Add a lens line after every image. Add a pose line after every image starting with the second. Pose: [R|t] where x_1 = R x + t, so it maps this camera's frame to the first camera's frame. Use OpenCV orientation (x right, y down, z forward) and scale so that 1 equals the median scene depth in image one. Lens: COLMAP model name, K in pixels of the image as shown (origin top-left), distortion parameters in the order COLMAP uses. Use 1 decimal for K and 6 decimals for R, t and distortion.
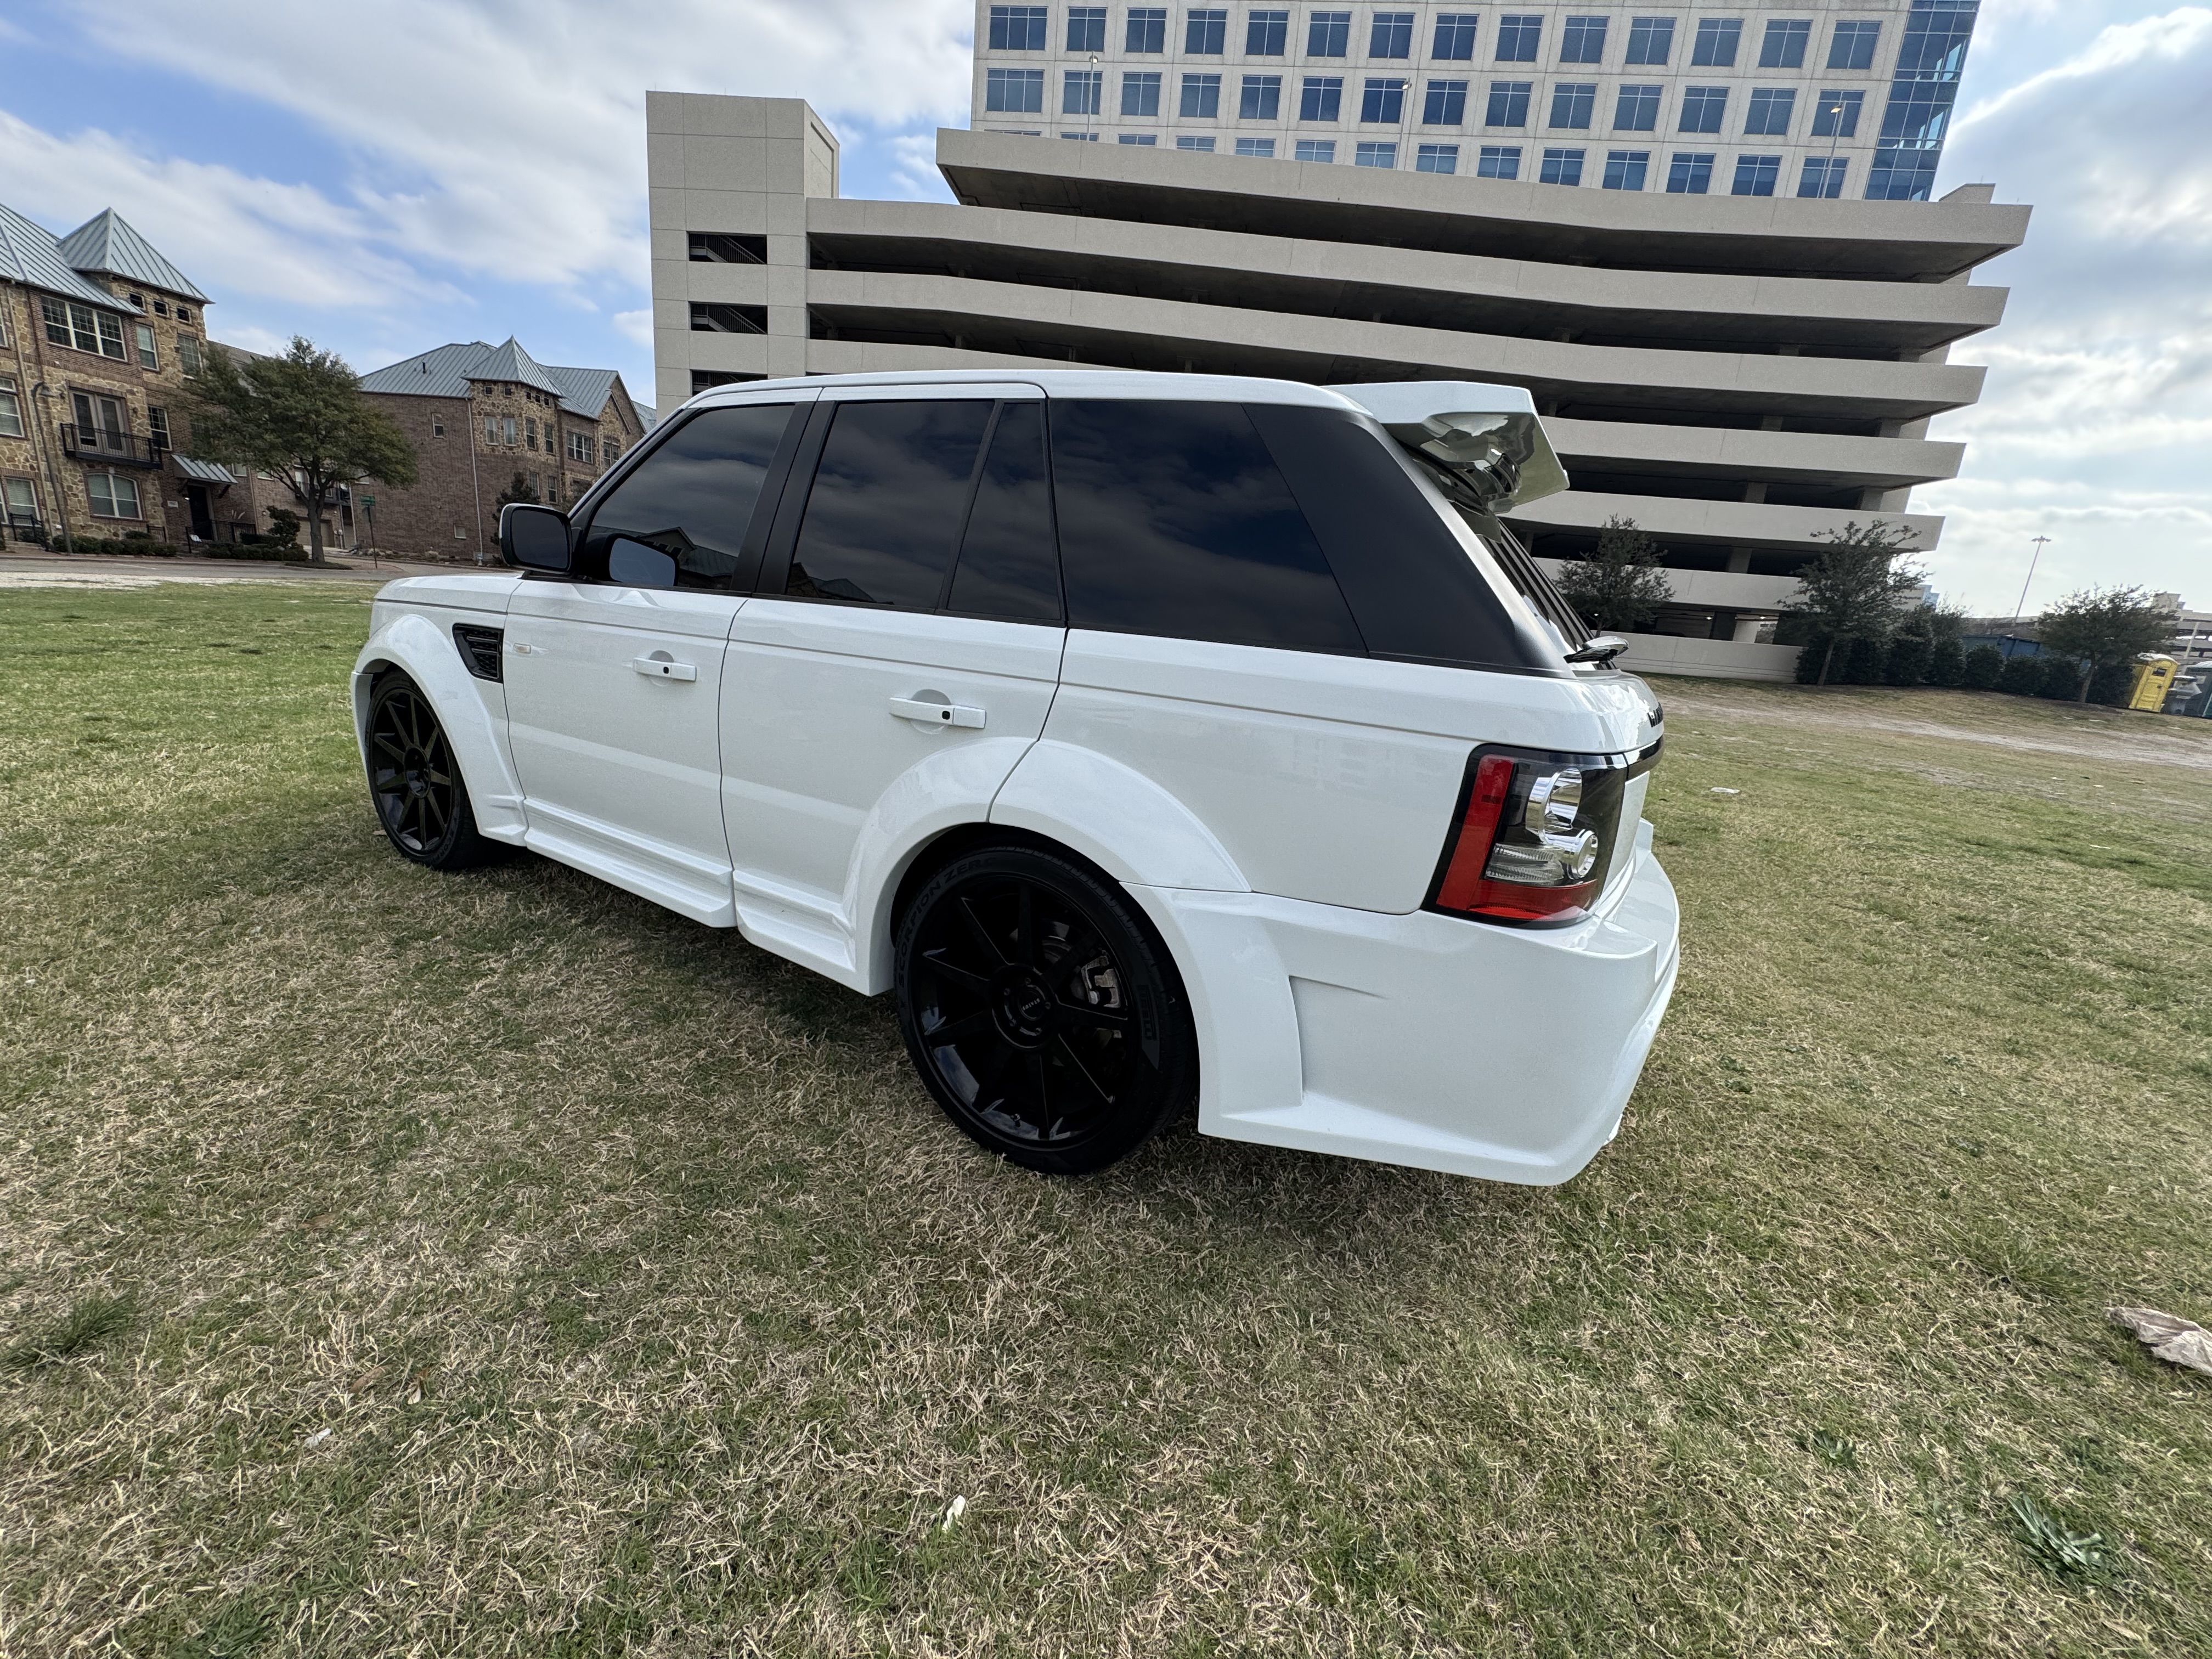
lens RADIAL K [[870.7, 0, 1106.0], [0, 870.7, 829.5], [0, 0, 1]] dist [-0.001332, 0.000178]
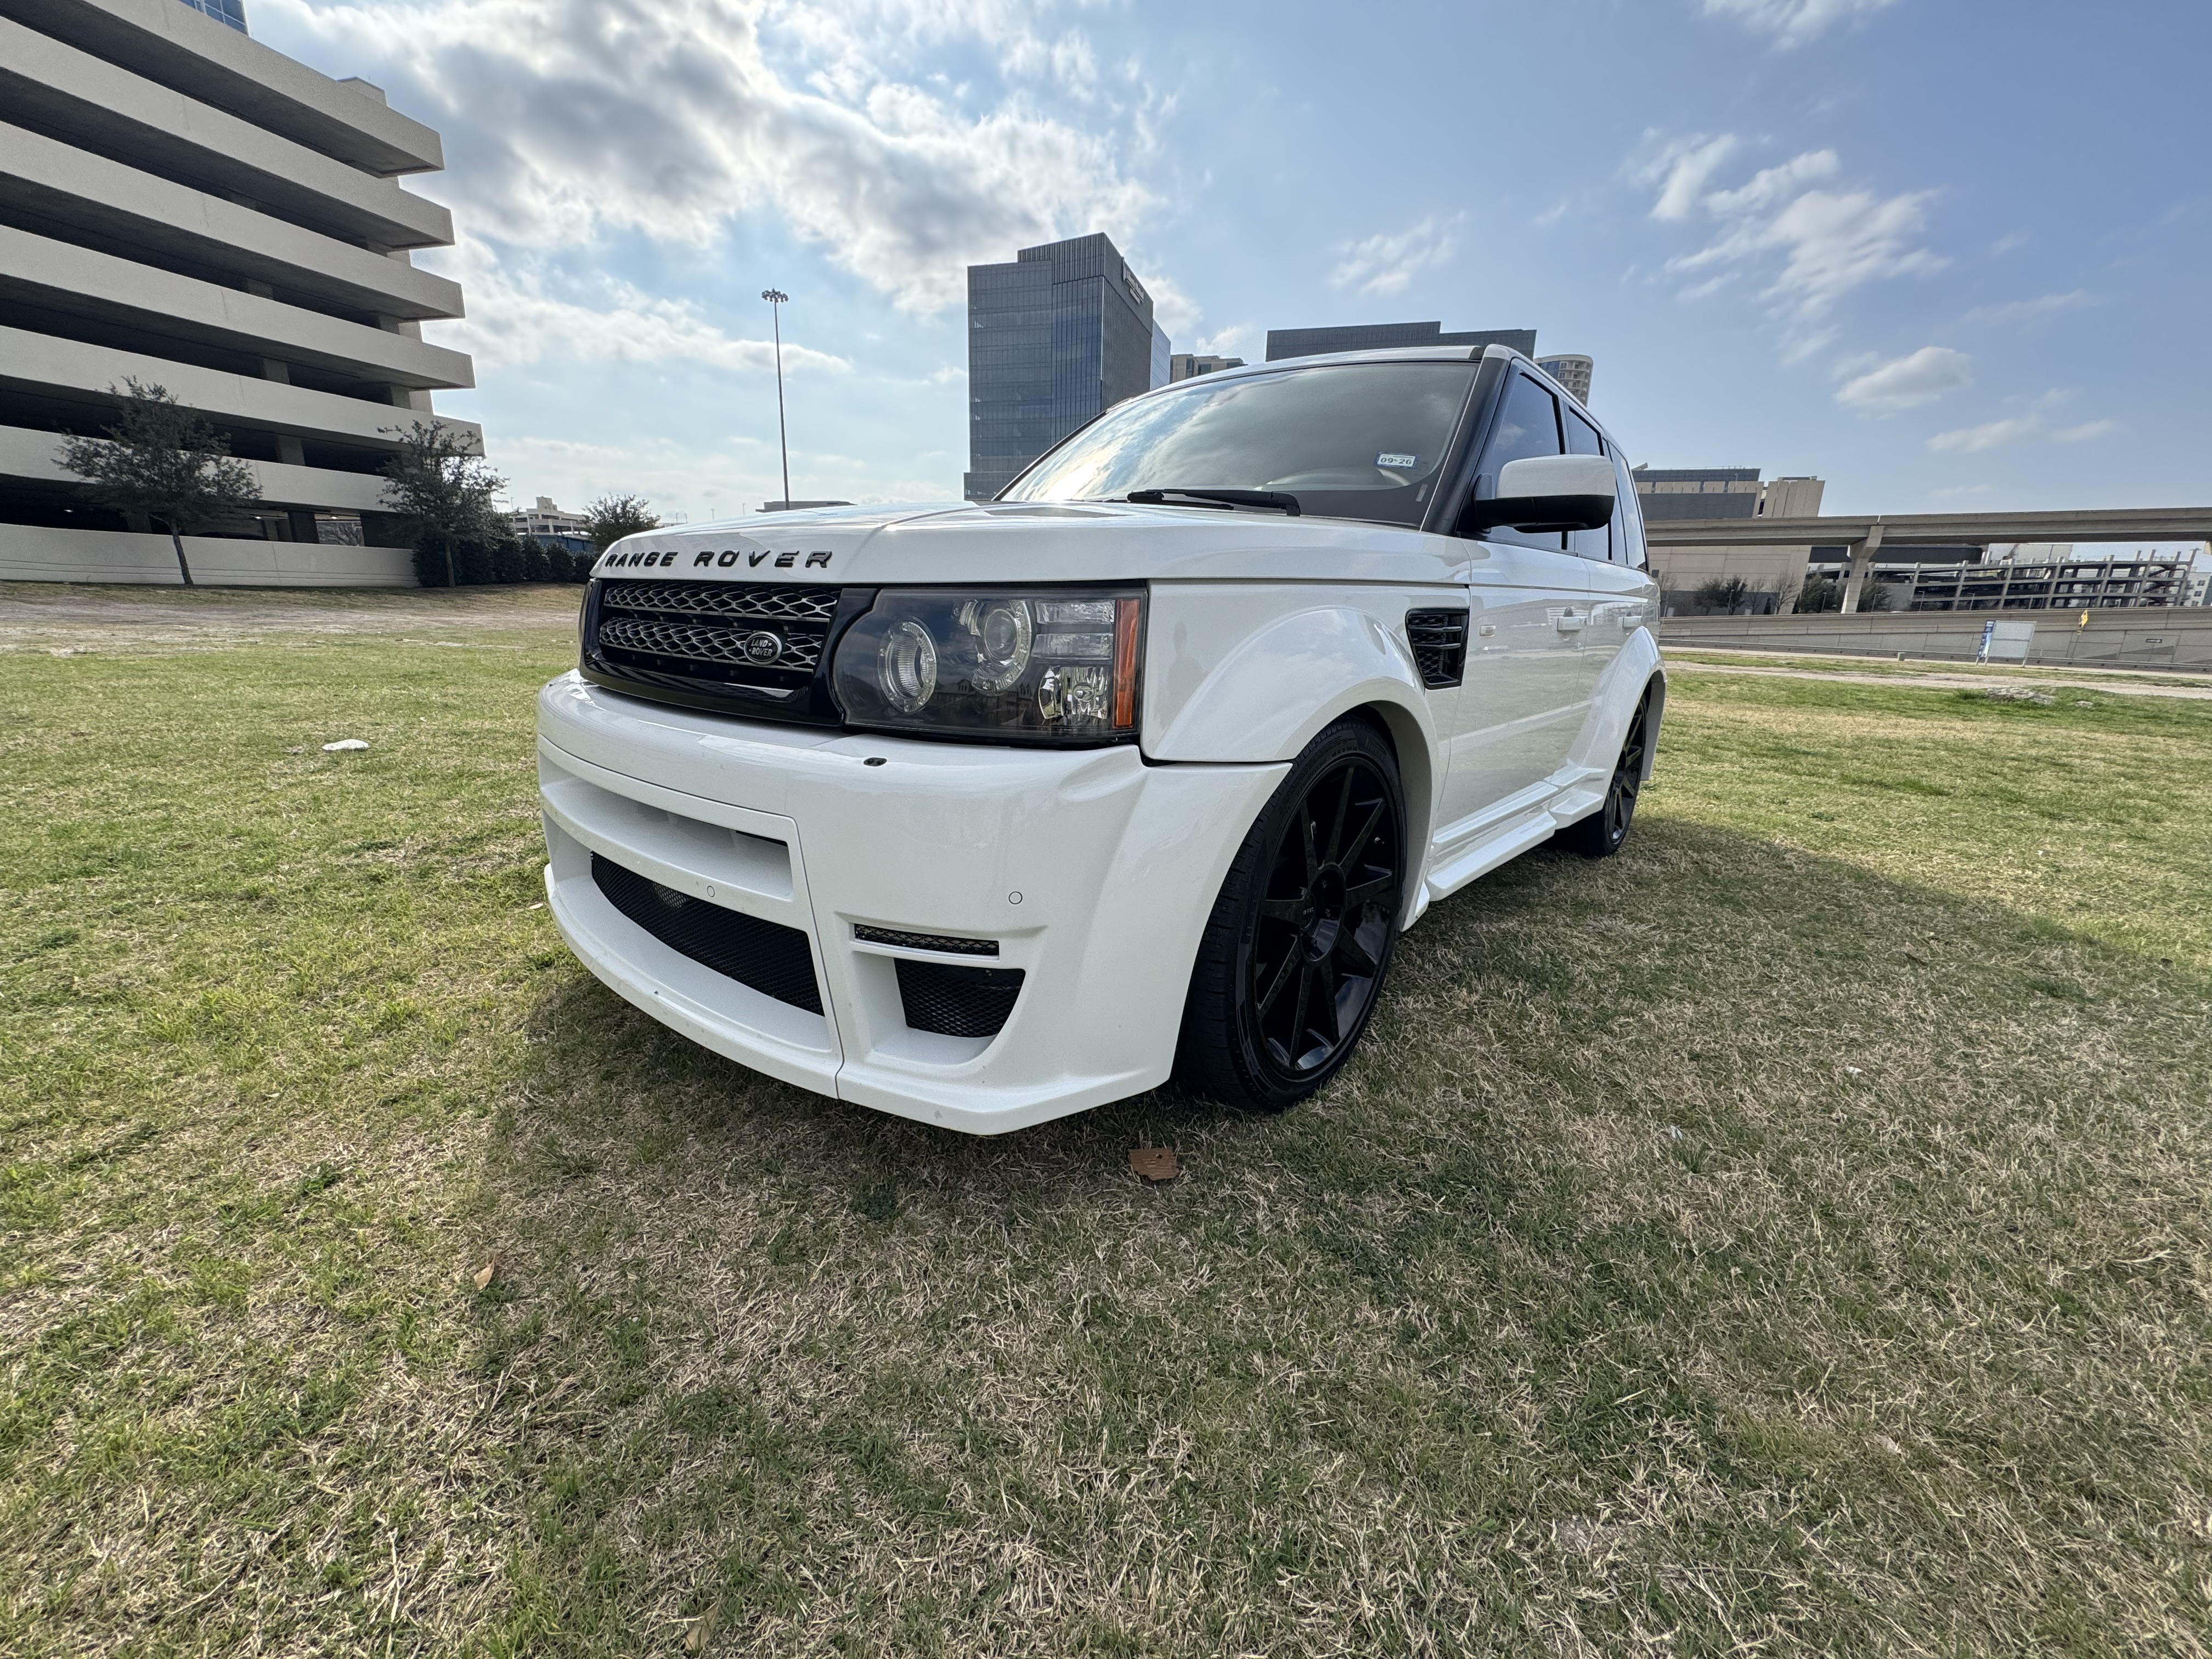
lens RADIAL K [[870.7, 0, 1106.0], [0, 870.7, 829.5], [0, 0, 1]] dist [-0.001332, 0.000178]
pose [[0.170752, -0.325725, 0.929918, -0.090950], [0.224038, 0.931892, 0.285278, -0.020493], [-0.959505, 0.159625, 0.232098, 0.071442]]
